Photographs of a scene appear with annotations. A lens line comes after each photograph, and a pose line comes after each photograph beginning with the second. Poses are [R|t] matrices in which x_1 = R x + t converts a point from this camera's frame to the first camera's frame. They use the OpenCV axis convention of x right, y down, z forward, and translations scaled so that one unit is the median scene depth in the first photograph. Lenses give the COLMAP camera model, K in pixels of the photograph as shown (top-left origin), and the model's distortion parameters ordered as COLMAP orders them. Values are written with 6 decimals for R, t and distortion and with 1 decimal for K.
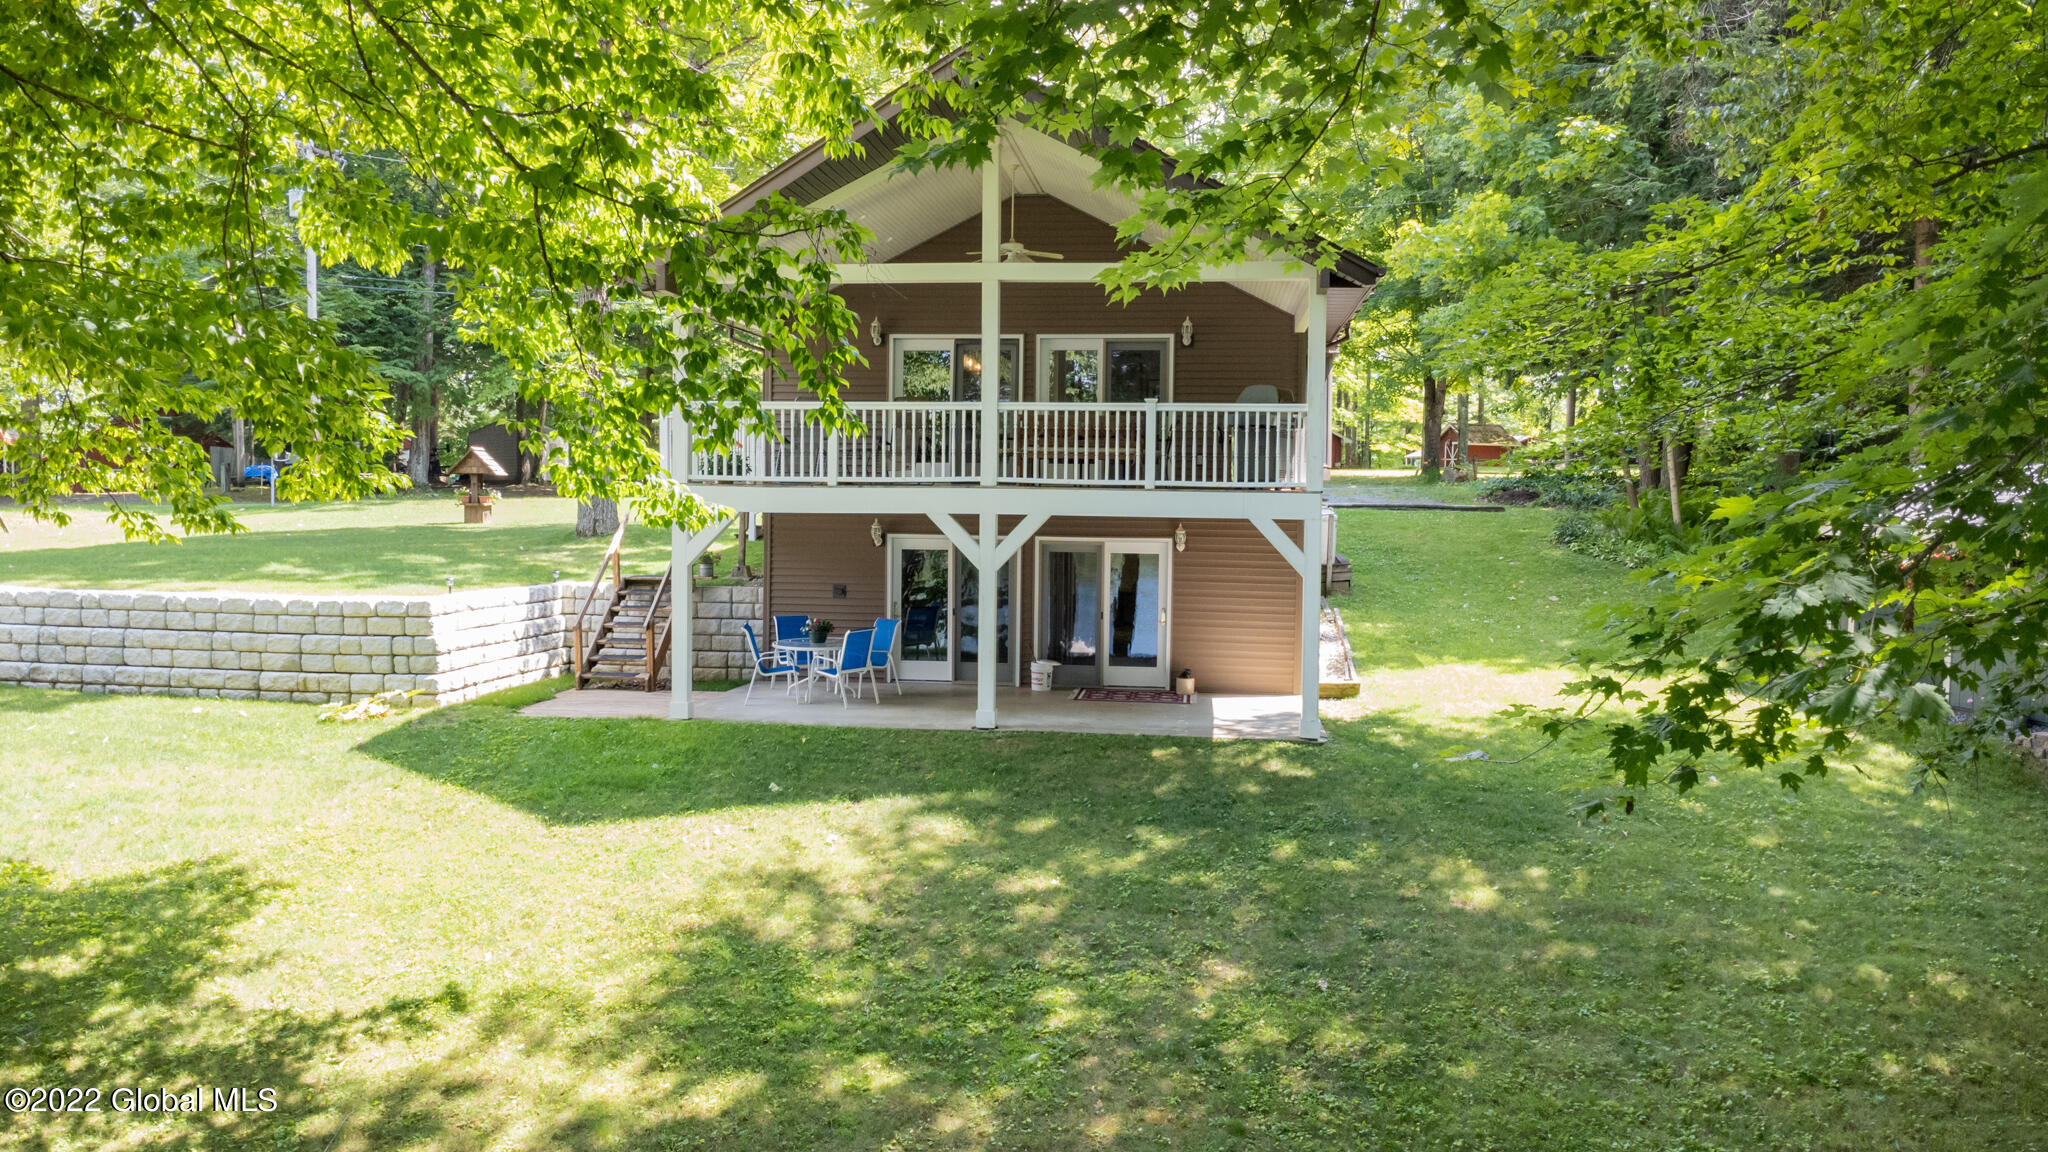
lens RADIAL K [[1346.4, 0, 1024.0], [0, 1346.4, 576.0], [0, 0, 1]] dist [0.002037, 0.000761]
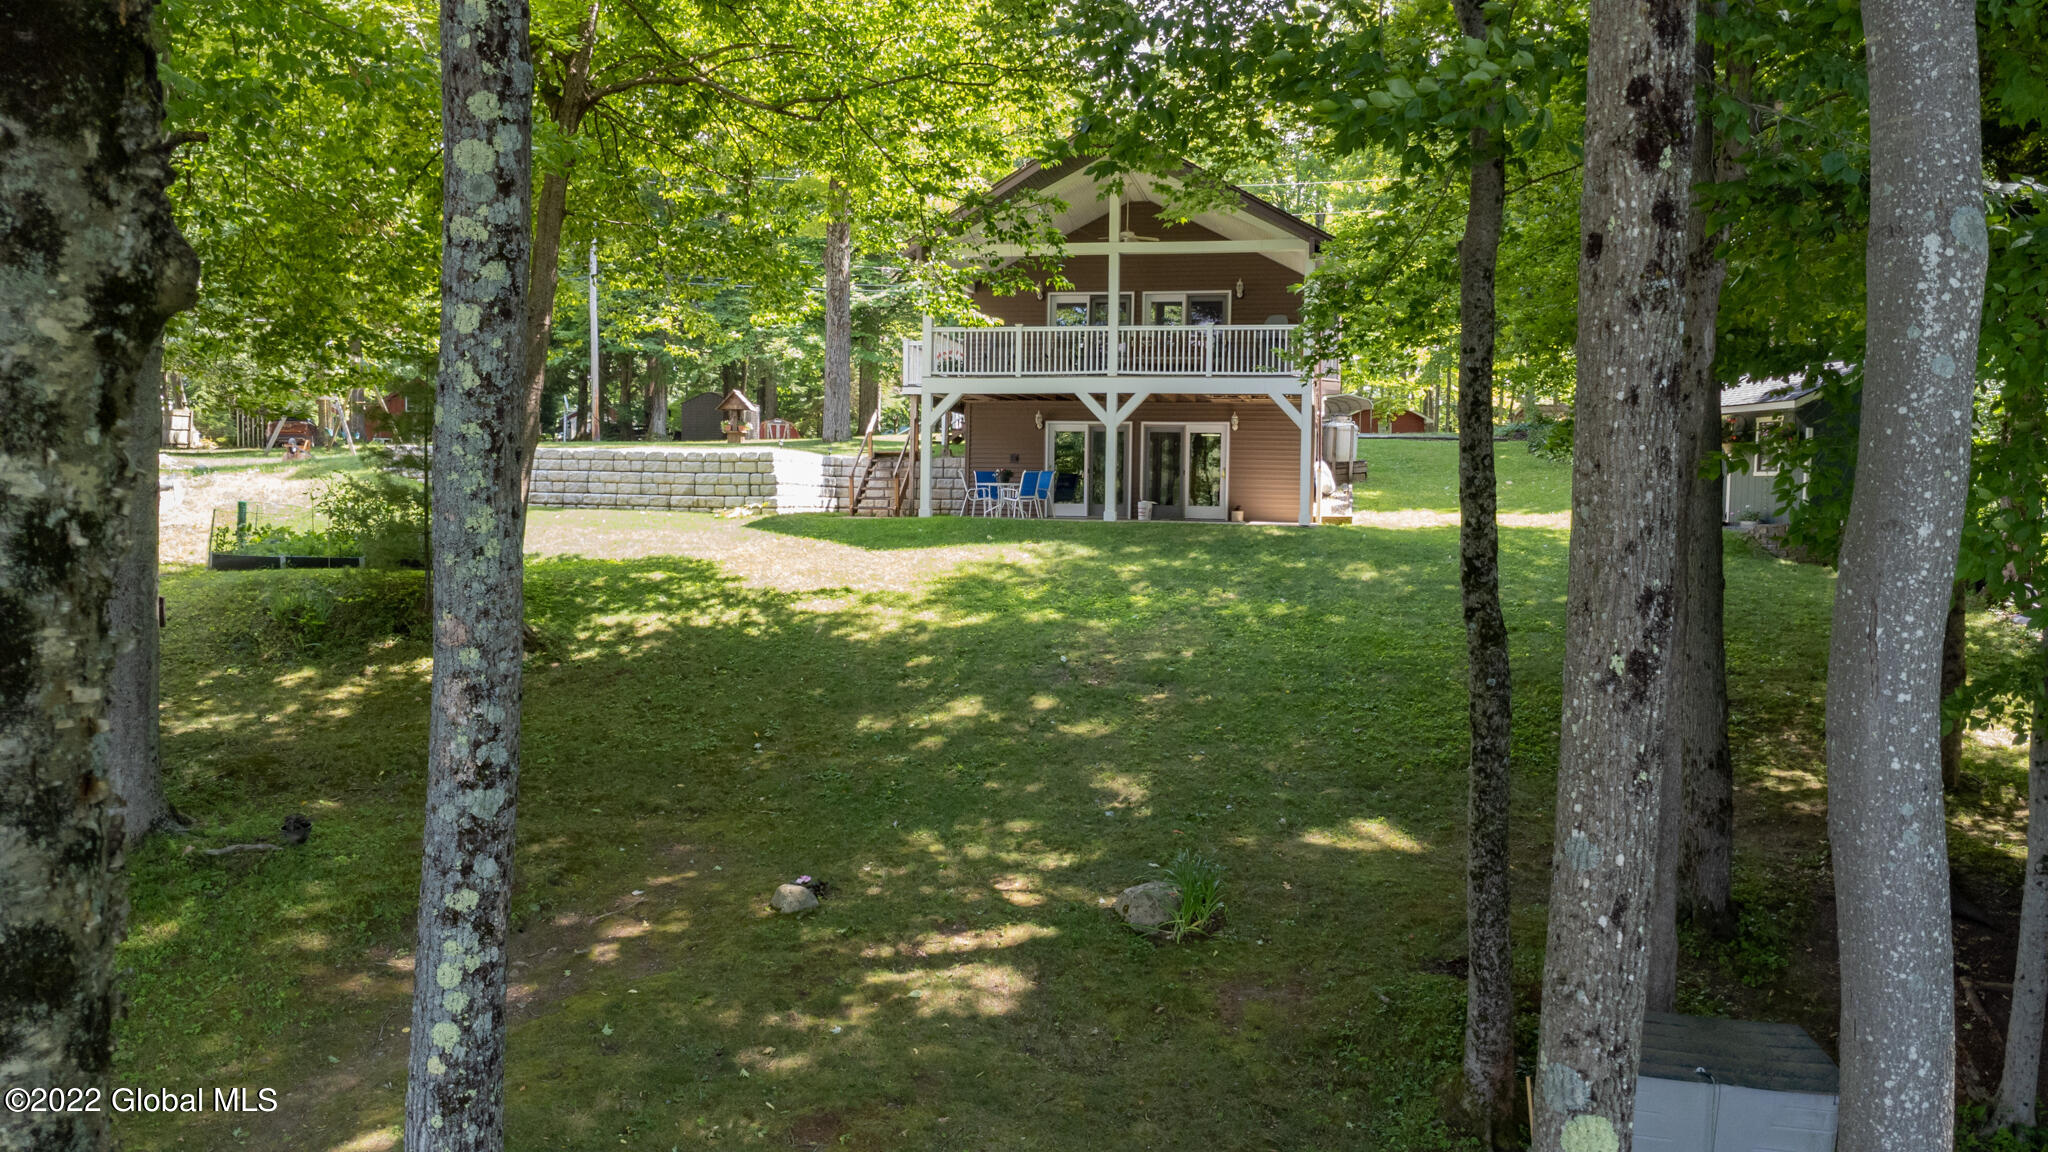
lens RADIAL K [[1405.1, 0, 1024.0], [0, 1405.1, 576.0], [0, 0, 1]] dist [0.001815, 0.000589]
pose [[0.995731, 0.009628, -0.091804, 0.026672], [-0.012466, 0.999460, -0.030386, 0.225102], [0.091462, 0.031401, 0.995313, -0.701847]]
